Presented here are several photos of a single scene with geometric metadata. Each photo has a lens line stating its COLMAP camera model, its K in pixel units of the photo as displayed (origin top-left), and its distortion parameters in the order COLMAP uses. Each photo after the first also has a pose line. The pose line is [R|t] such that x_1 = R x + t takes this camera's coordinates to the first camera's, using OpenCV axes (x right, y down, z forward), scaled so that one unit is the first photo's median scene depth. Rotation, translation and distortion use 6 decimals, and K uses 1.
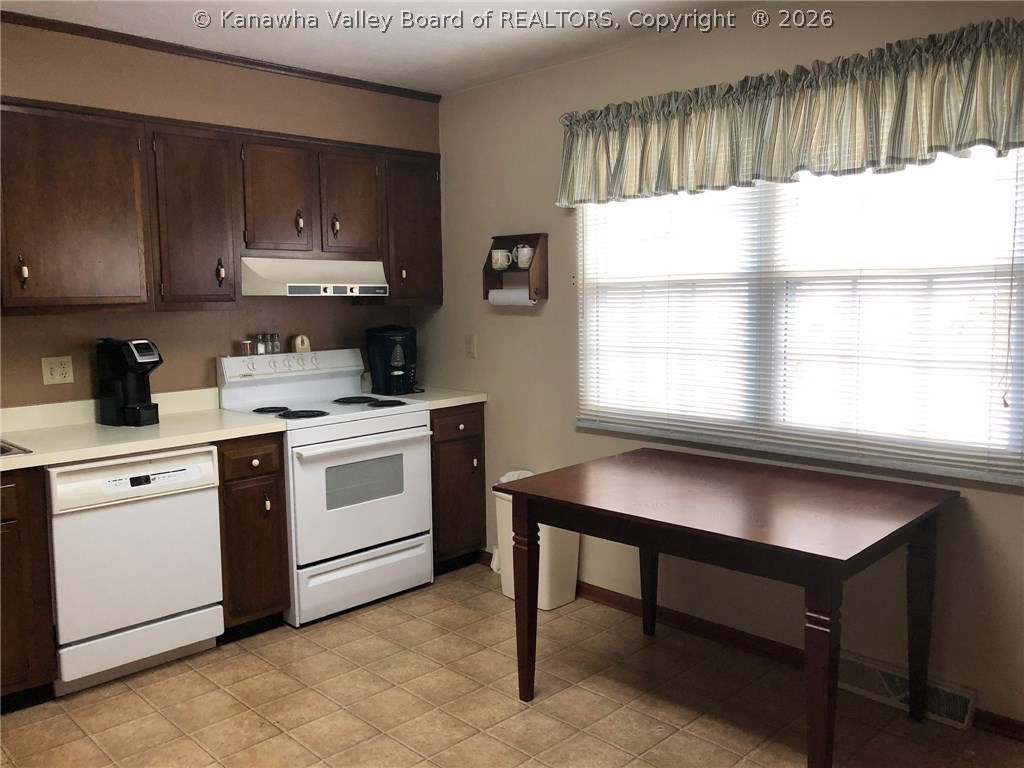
lens RADIAL K [[860.8, 0, 512.0], [0, 860.8, 384.0], [0, 0, 1]] dist [0.074985, -0.003466]
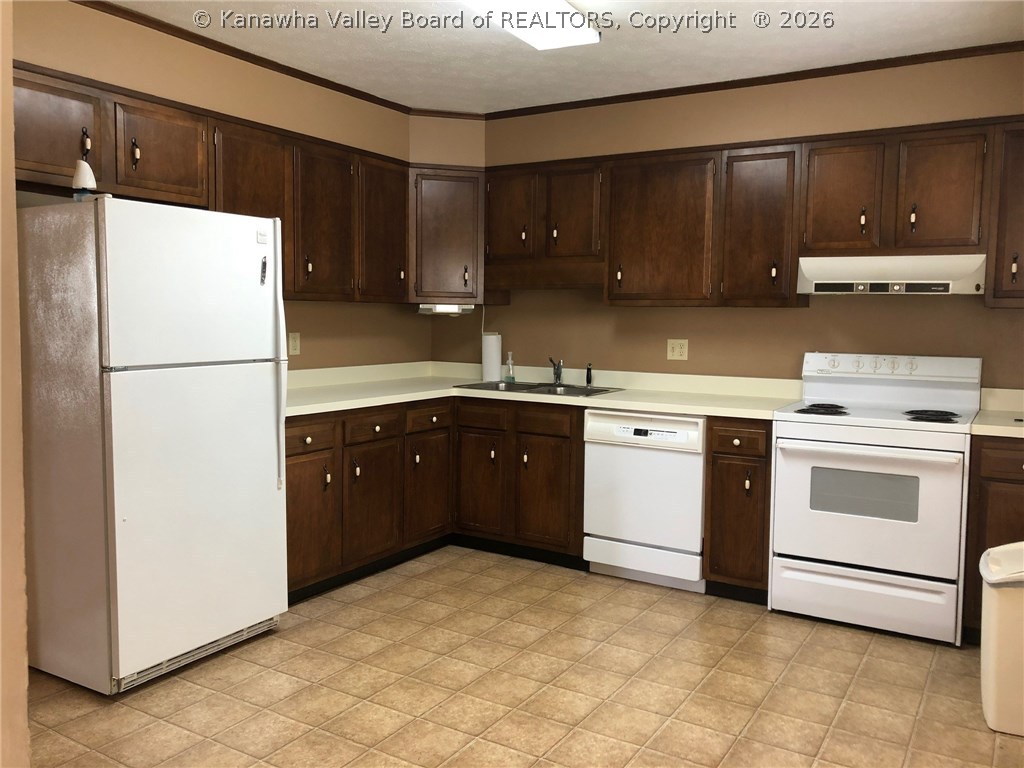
lens RADIAL K [[860.8, 0, 512.0], [0, 860.8, 384.0], [0, 0, 1]] dist [0.074985, -0.003466]
pose [[0.267689, 0.100715, -0.958227, 0.660864], [-0.128394, 0.989381, 0.068121, -0.020614], [0.954913, 0.104795, 0.277777, 0.400521]]
